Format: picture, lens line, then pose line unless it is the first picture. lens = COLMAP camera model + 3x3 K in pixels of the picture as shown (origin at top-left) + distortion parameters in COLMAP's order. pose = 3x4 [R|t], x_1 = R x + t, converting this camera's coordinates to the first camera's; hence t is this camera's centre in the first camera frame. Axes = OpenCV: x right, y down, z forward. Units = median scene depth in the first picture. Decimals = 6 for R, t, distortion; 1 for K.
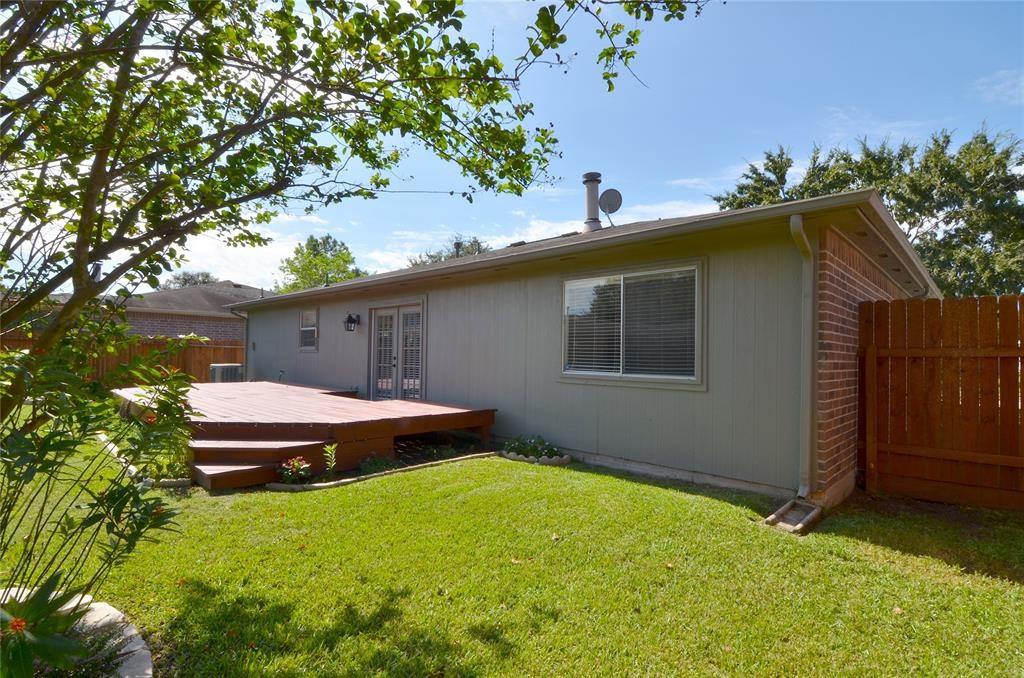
lens RADIAL K [[491.7, 0, 515.6], [0, 491.7, 342.5], [0, 0, 1]] dist [-0.001171, -0.016536]
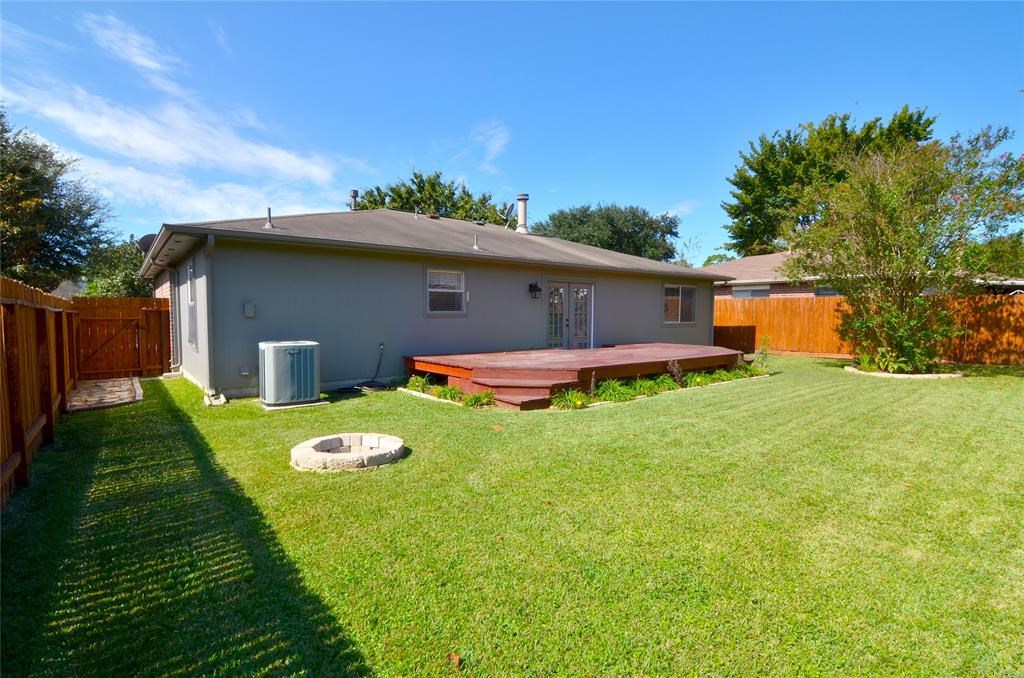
lens RADIAL K [[491.7, 0, 515.6], [0, 491.7, 342.5], [0, 0, 1]] dist [-0.001171, -0.016536]
pose [[0.120401, -0.074641, 0.989915, -1.056118], [-0.027313, 0.996543, 0.078463, -0.005820], [-0.992350, -0.036485, 0.117946, 0.639310]]
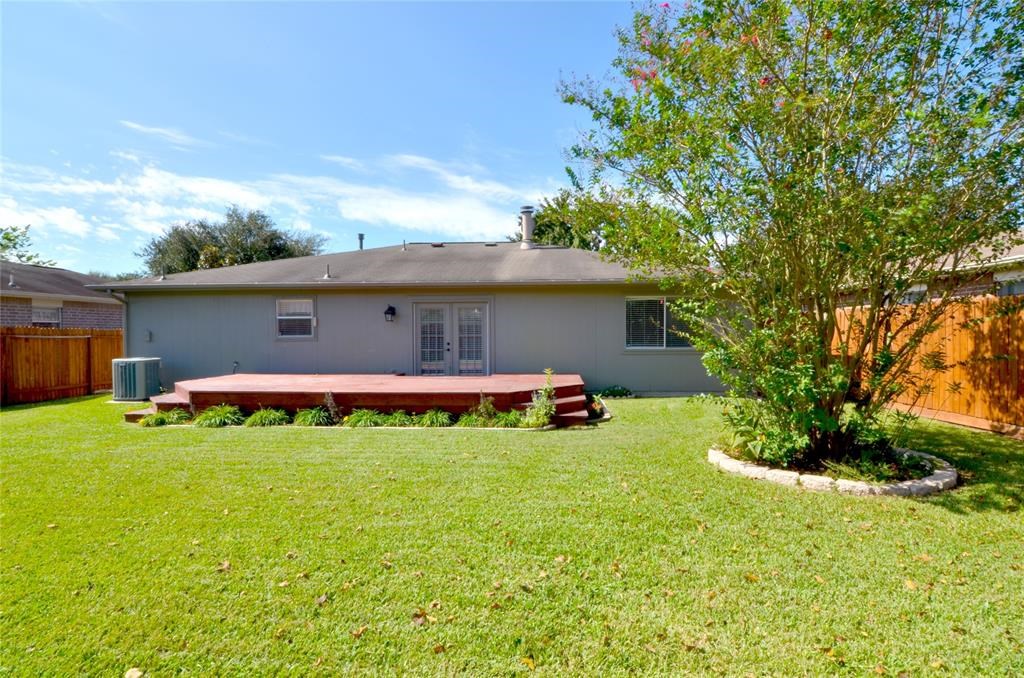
lens RADIAL K [[491.7, 0, 515.6], [0, 491.7, 342.5], [0, 0, 1]] dist [-0.001171, -0.016536]
pose [[0.753999, -0.030229, 0.656180, -0.609543], [0.000188, 0.998950, 0.045804, -0.018337], [-0.656875, -0.034413, 0.753213, -0.029746]]
